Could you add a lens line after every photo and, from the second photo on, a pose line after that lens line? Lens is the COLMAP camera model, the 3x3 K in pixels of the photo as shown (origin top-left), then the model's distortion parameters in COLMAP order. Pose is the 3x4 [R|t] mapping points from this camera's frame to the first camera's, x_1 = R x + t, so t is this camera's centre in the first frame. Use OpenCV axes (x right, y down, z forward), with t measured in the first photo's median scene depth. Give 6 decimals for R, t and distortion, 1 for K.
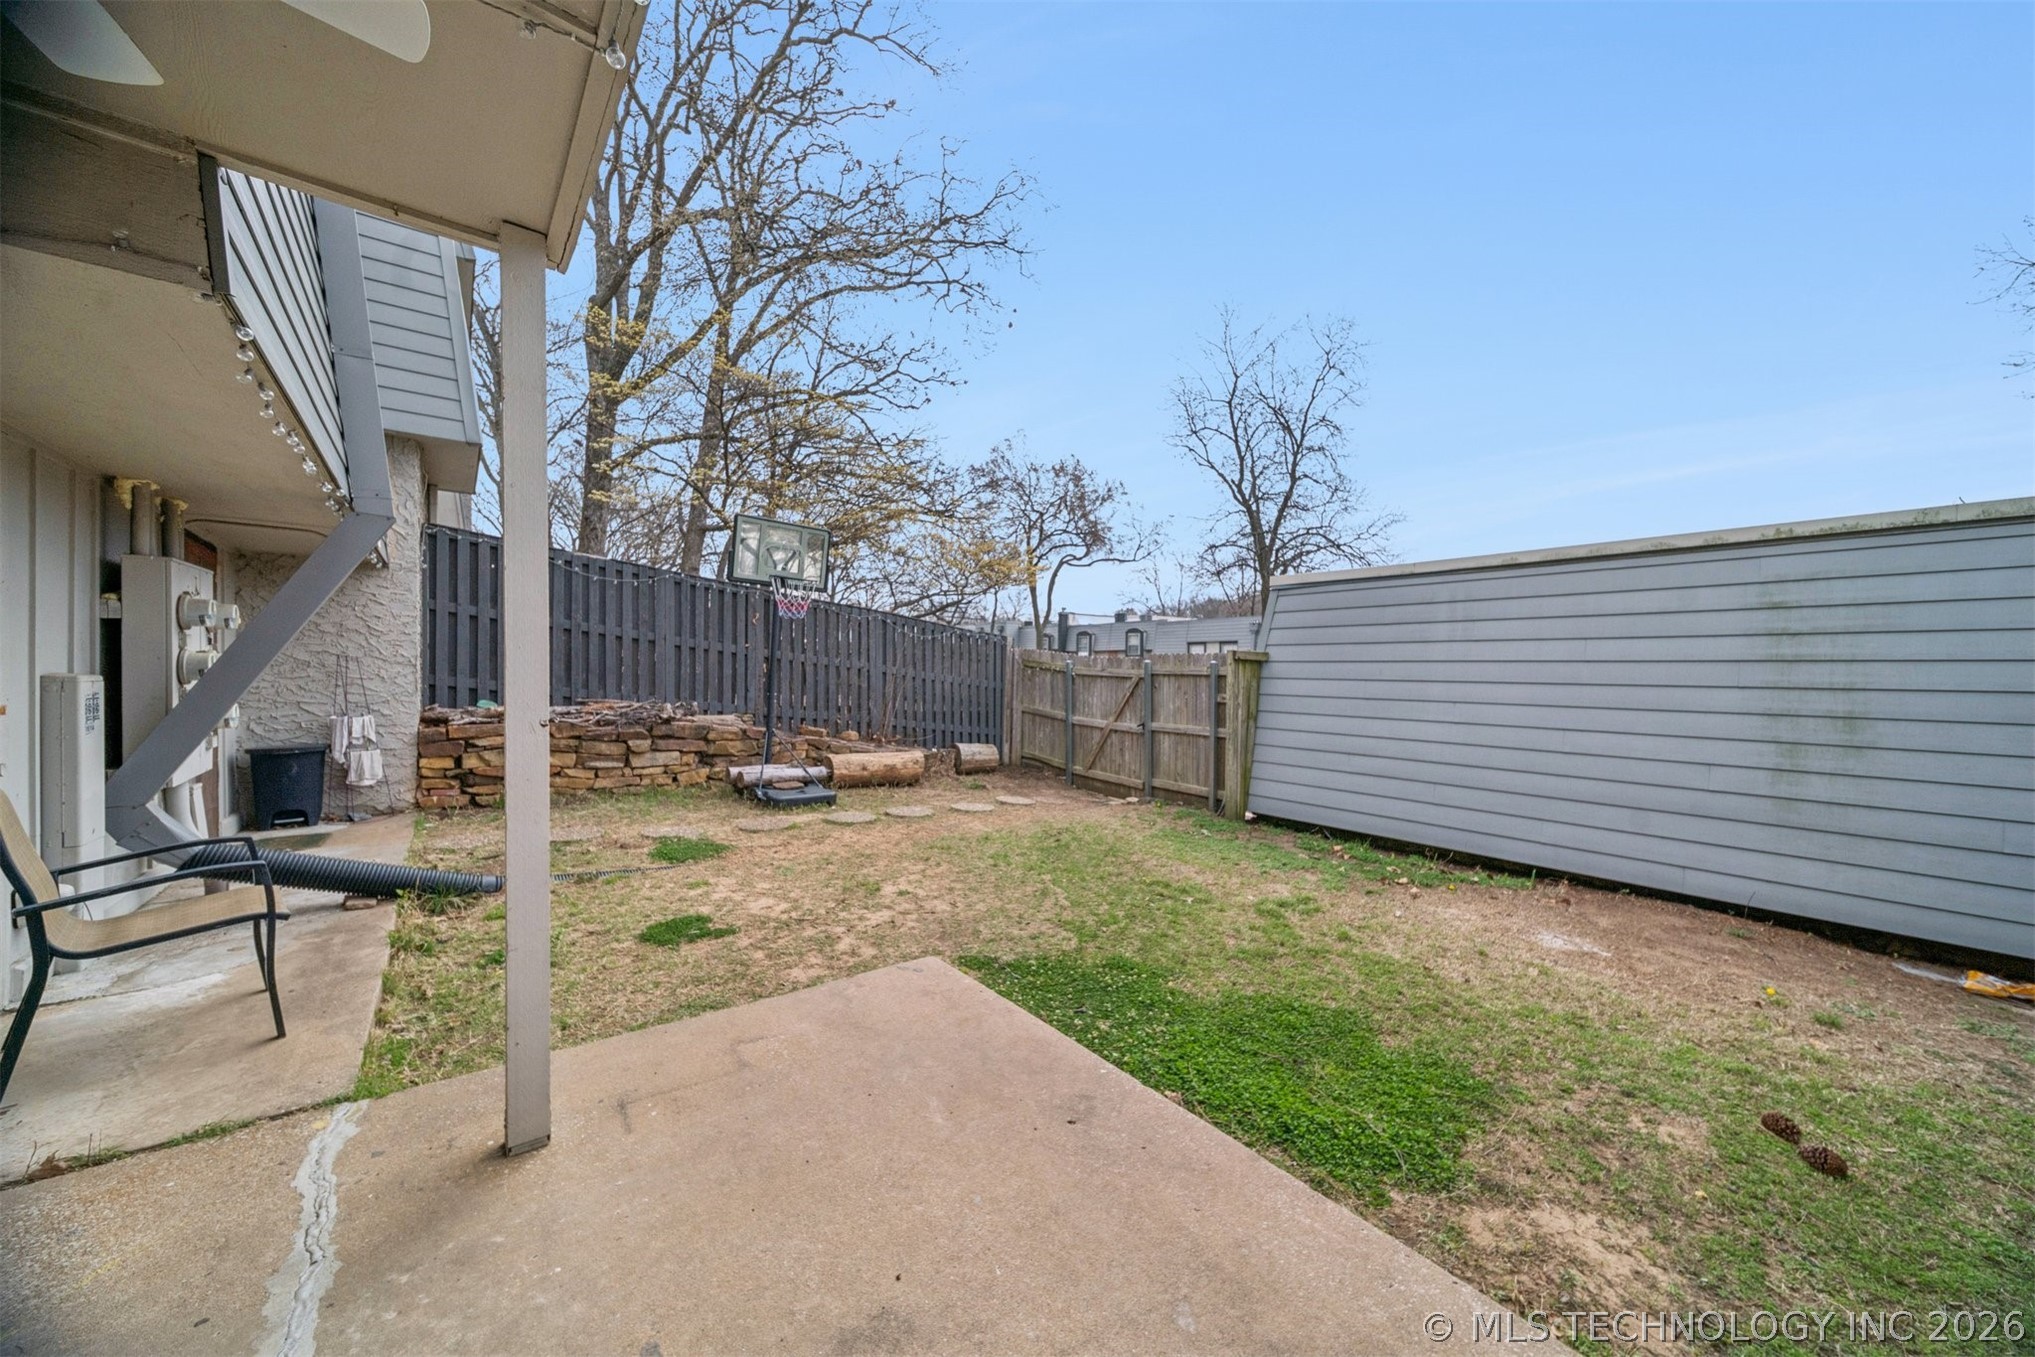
lens RADIAL K [[727.7, 0, 1031.0], [0, 727.7, 676.4], [0, 0, 1]] dist [0.011846, -0.000475]
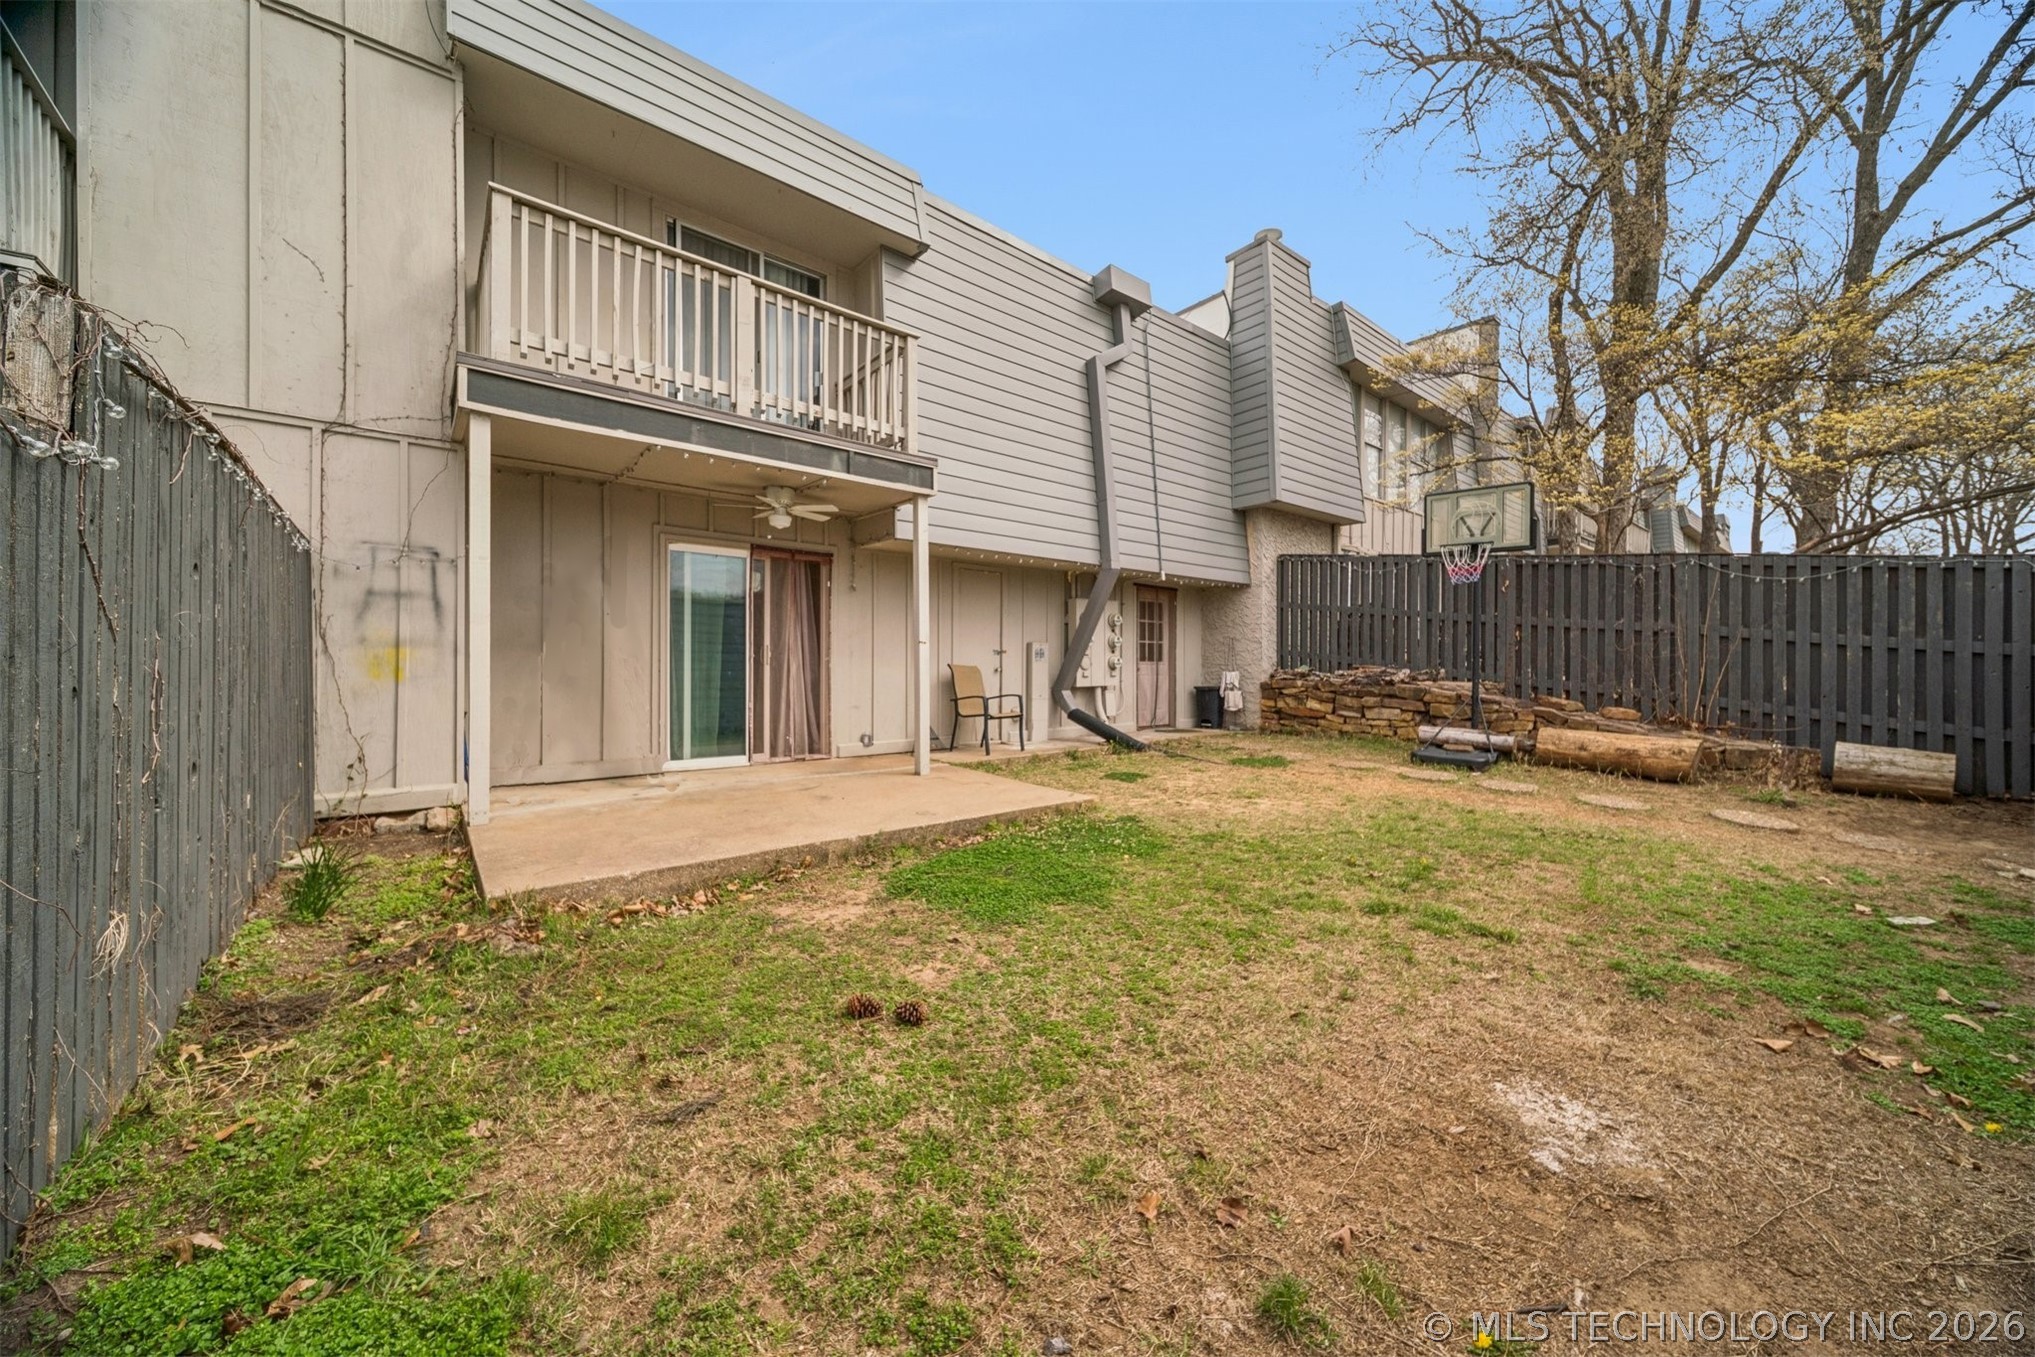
lens RADIAL K [[727.7, 0, 1031.3], [0, 727.7, 669.2], [0, 0, 1]] dist [0.011846, -0.000475]
pose [[0.015597, -0.008953, -0.999838, 0.685529], [-0.008709, 0.999921, -0.009090, 0.054642], [0.999840, 0.008850, 0.015517, 0.390854]]
